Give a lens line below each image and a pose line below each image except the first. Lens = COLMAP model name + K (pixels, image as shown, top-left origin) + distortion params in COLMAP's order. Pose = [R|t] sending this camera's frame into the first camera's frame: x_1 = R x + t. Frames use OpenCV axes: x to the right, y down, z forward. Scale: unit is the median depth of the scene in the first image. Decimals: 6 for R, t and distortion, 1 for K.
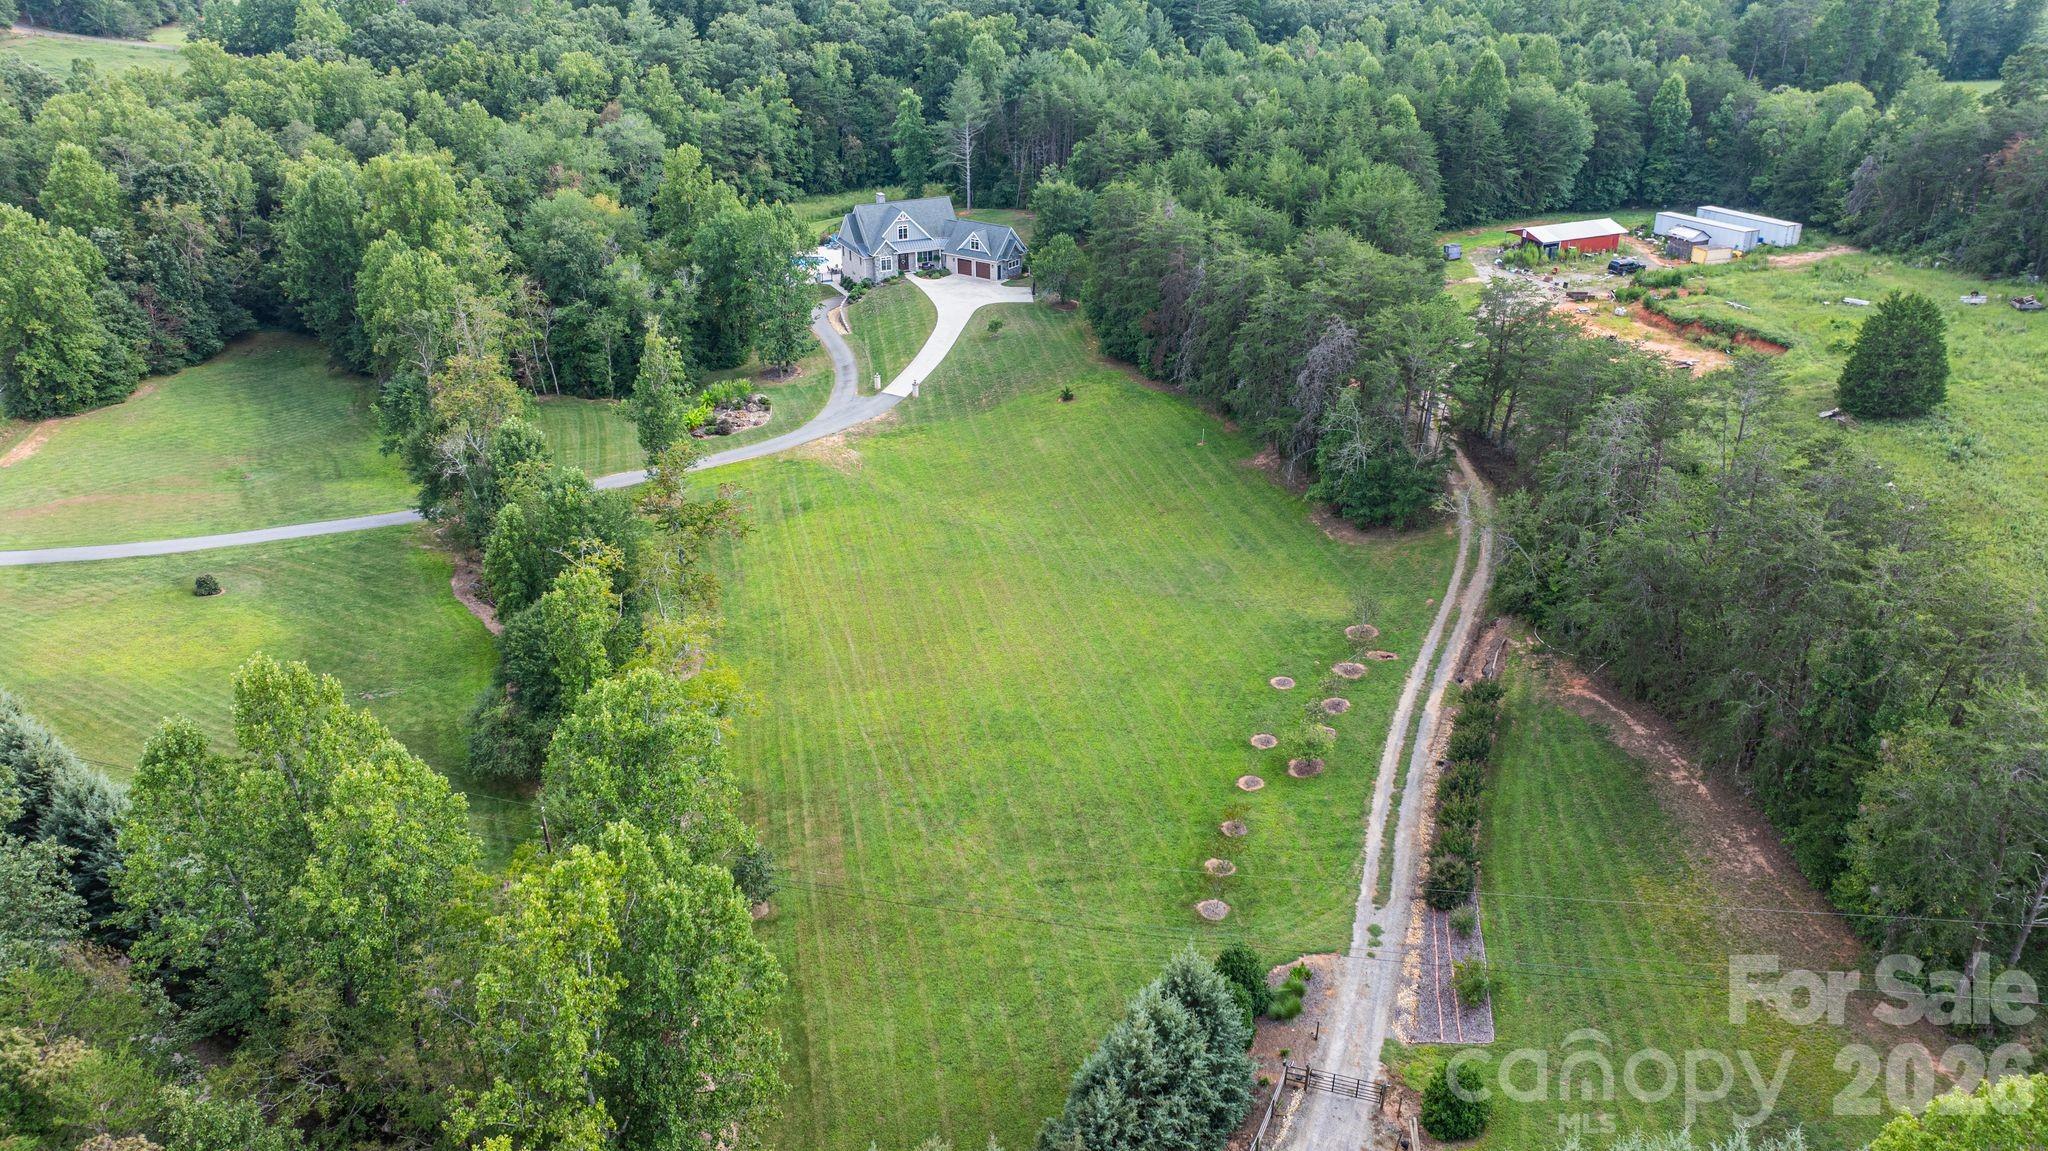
lens RADIAL K [[1510.1, 0, 1024.0], [0, 1510.1, 575.5], [0, 0, 1]] dist [0.004023, 0.000677]
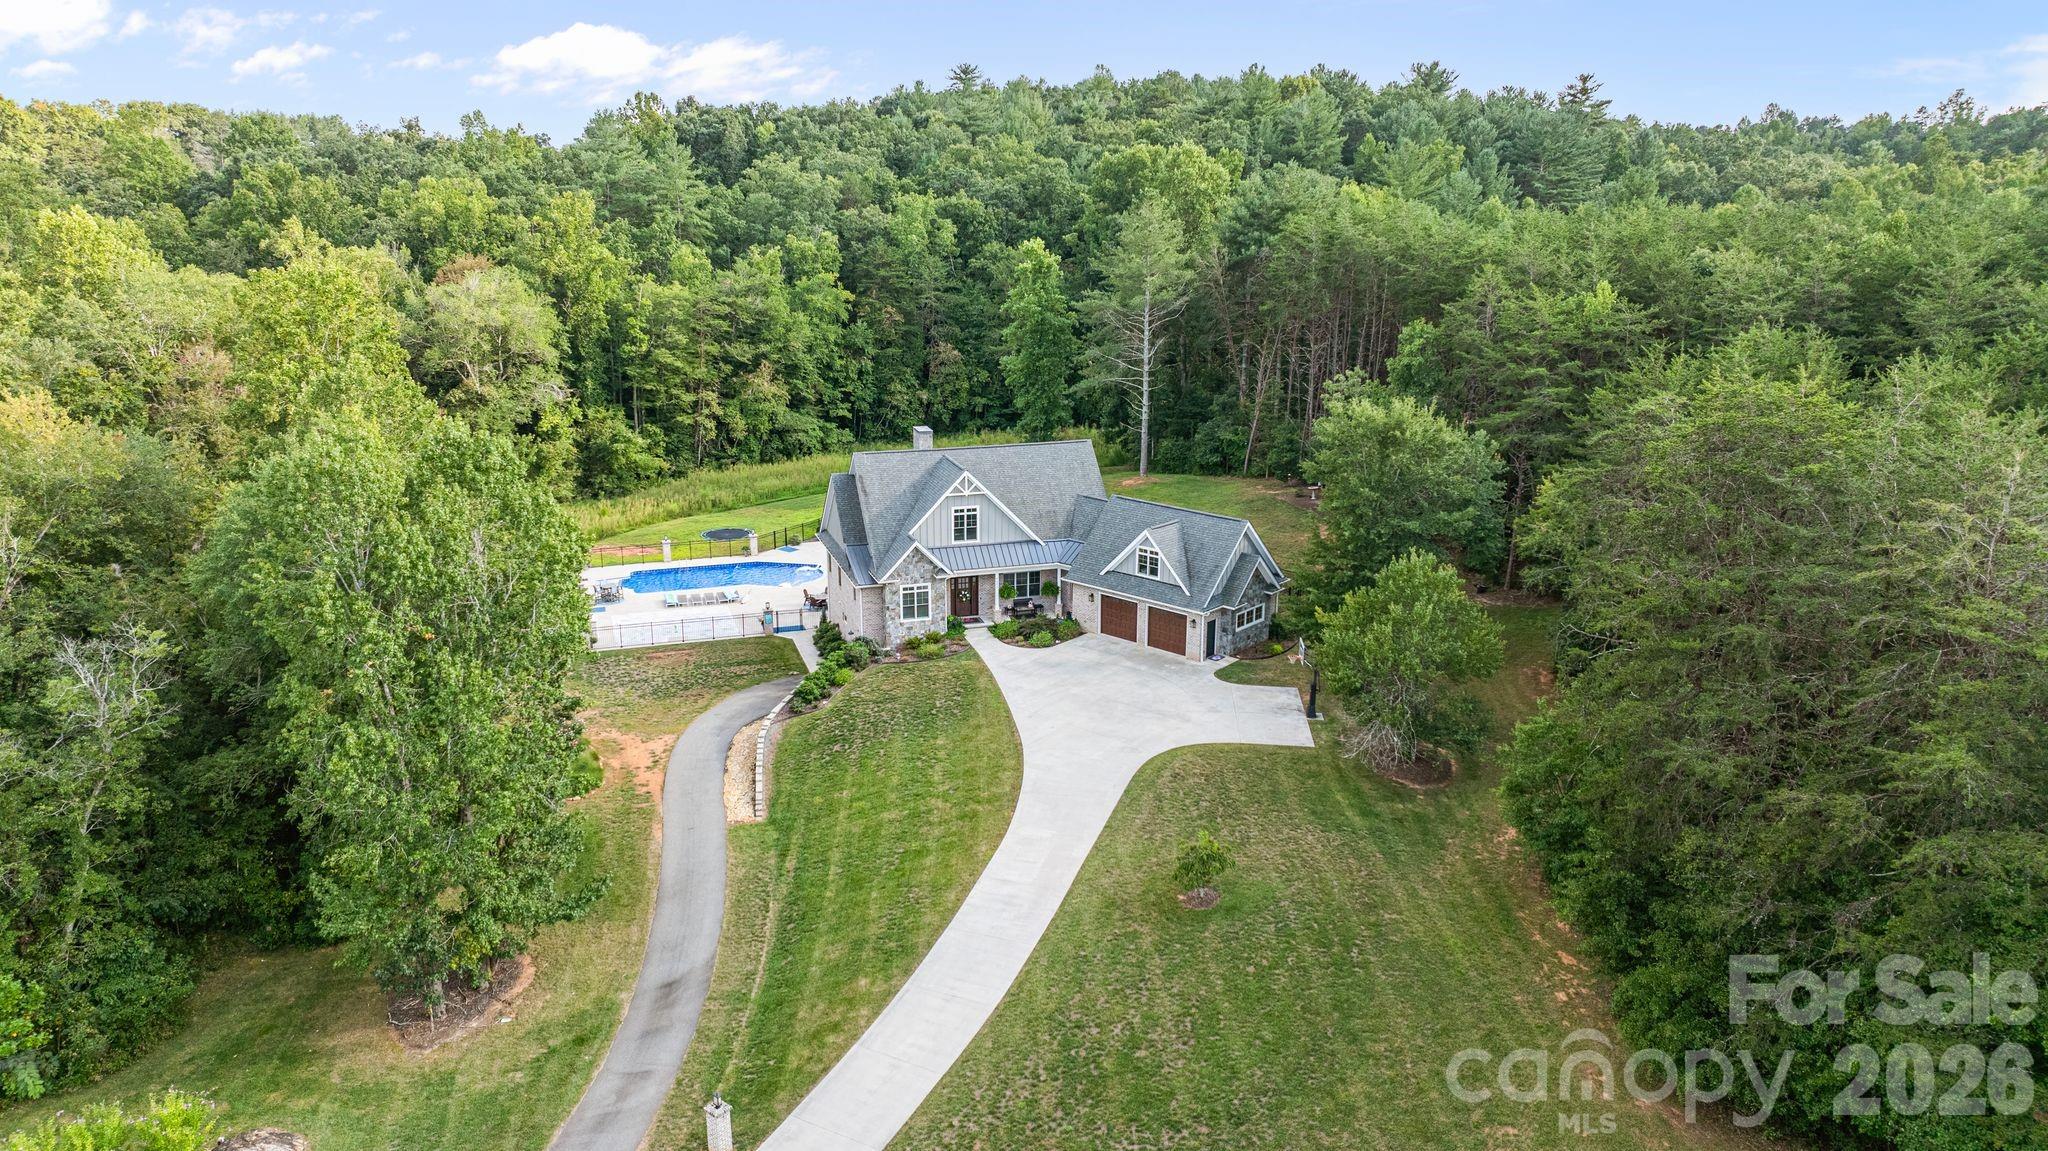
lens RADIAL K [[1510.1, 0, 1024.0], [0, 1510.1, 575.5], [0, 0, 1]] dist [0.004023, 0.000677]
pose [[0.991993, 0.040733, -0.119548, -0.015482], [-0.060788, 0.983698, -0.169242, -0.128416], [0.110705, 0.175154, 0.978297, 0.536471]]
